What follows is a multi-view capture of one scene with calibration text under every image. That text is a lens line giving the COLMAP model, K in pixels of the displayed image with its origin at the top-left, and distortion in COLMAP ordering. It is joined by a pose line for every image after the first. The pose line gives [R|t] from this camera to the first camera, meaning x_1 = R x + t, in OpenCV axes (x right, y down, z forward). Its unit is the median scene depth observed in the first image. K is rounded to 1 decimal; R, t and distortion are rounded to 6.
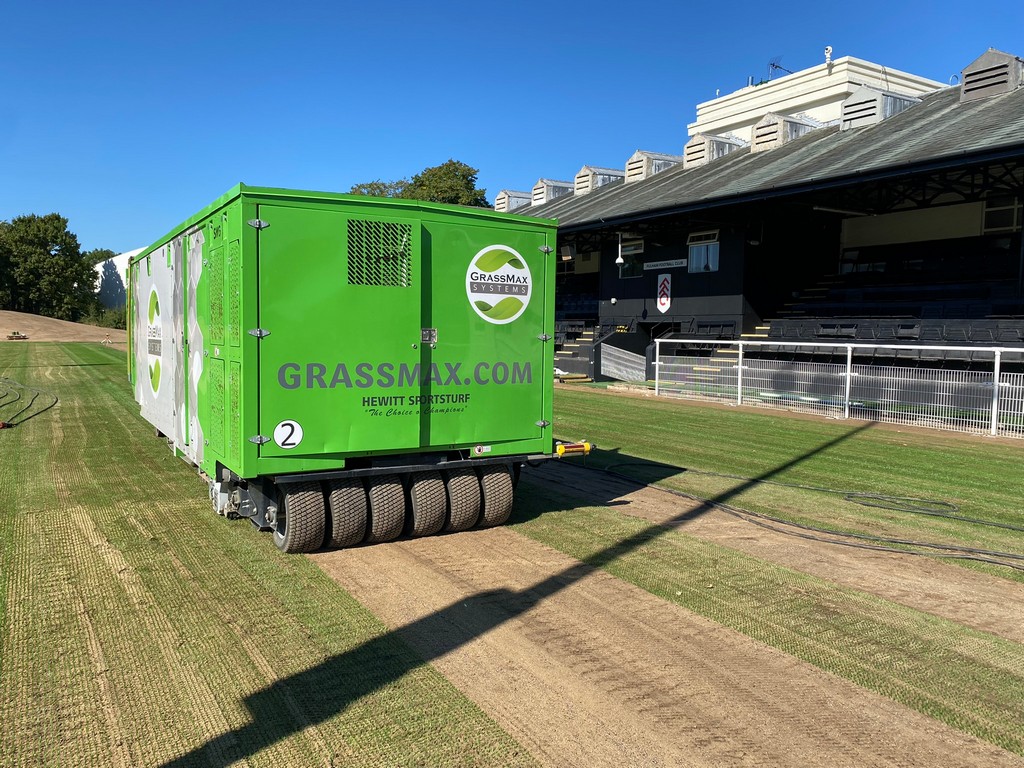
lens RADIAL K [[789.4, 0, 491.4], [0, 789.4, 381.0], [0, 0, 1]] dist [0.005184, -0.008415]
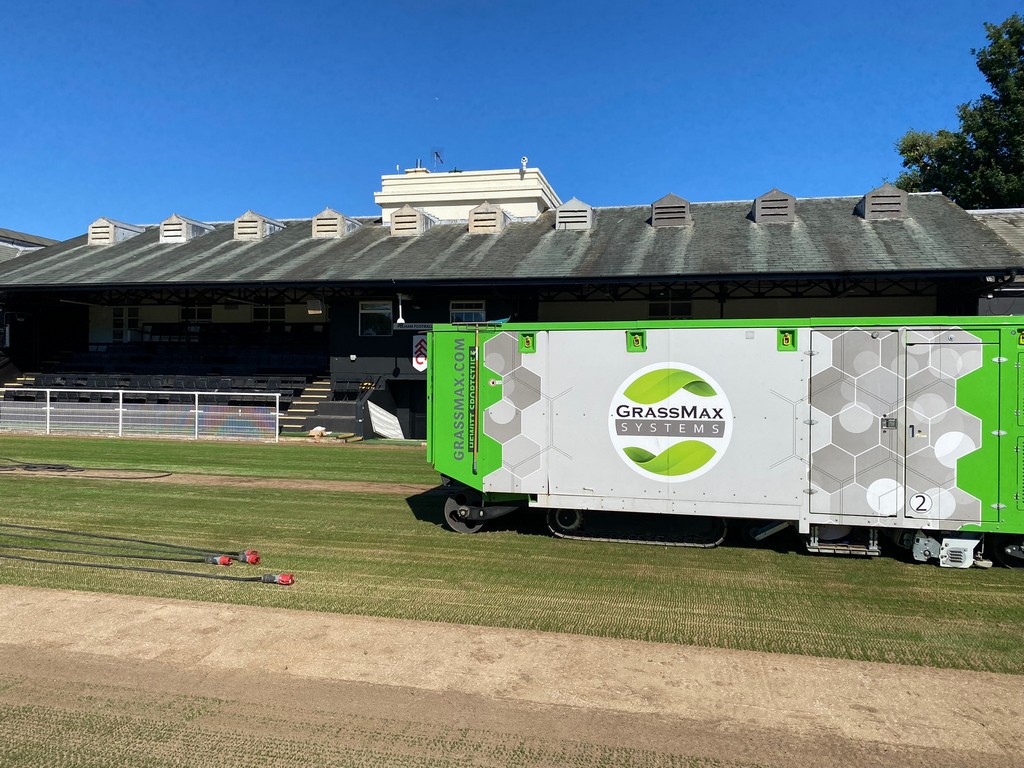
lens RADIAL K [[789.4, 0, 491.4], [0, 789.4, 381.0], [0, 0, 1]] dist [0.005184, -0.008415]
pose [[0.693600, 0.002019, 0.720358, -0.621593], [0.038772, 0.998442, -0.040130, -0.035517], [-0.719316, 0.055764, 0.692441, 0.259316]]
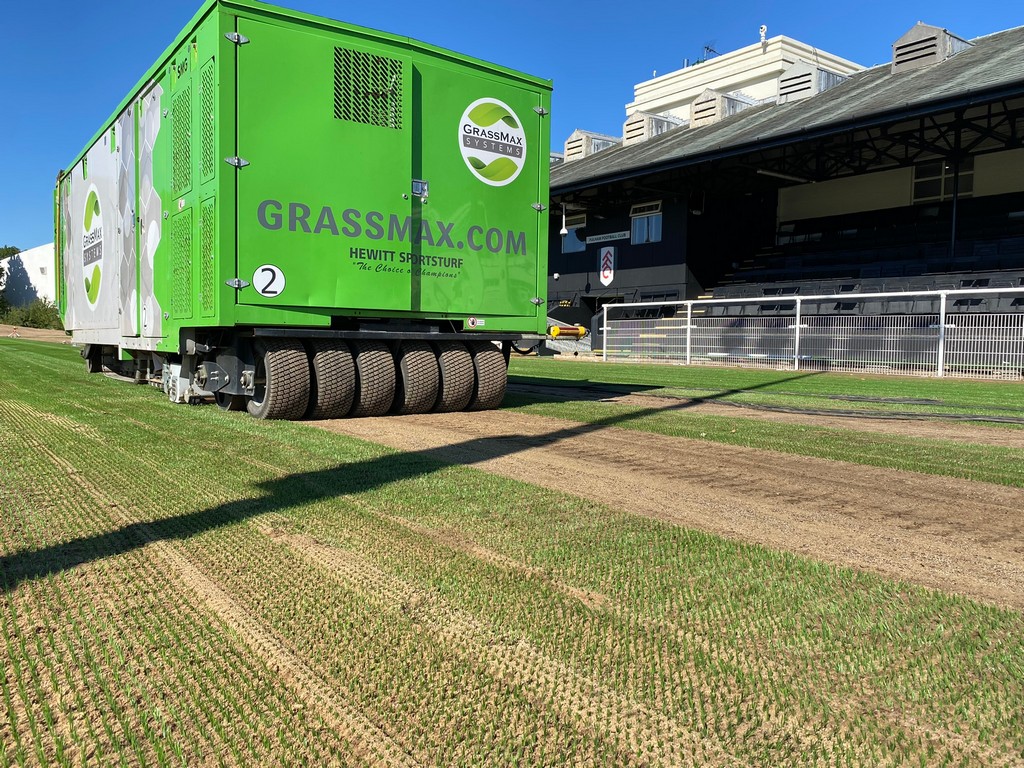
lens RADIAL K [[789.1, 0, 496.6], [0, 789.1, 385.1], [0, 0, 1]] dist [-0.000344, -0.008635]
pose [[0.995047, -0.007660, 0.099115, -0.026818], [0.008197, 0.999954, -0.005011, 0.056123], [-0.099072, 0.005799, 0.995063, 0.027324]]
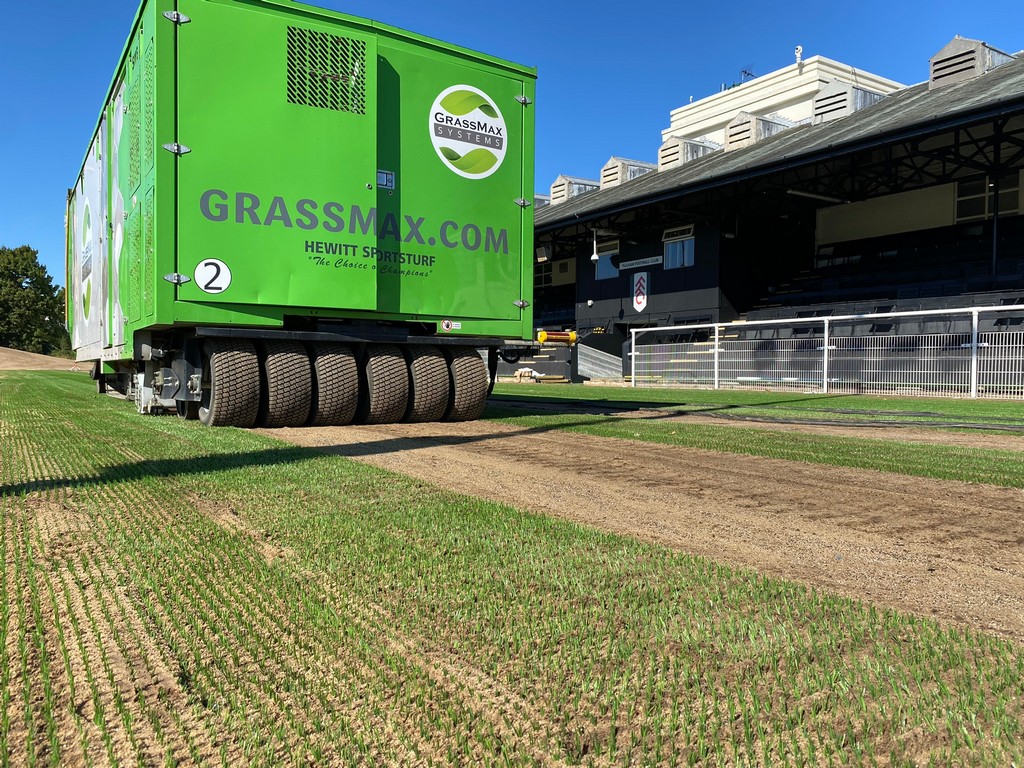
lens RADIAL K [[772.3, 0, 512.1], [0, 772.3, 421.3], [0, 0, 1]] dist [-0.008999, -0.012087]
pose [[0.998382, -0.009694, 0.056030, 0.002244], [0.009711, 0.999953, -0.000033, 0.065122], [-0.056027, 0.000577, 0.998429, 0.052994]]
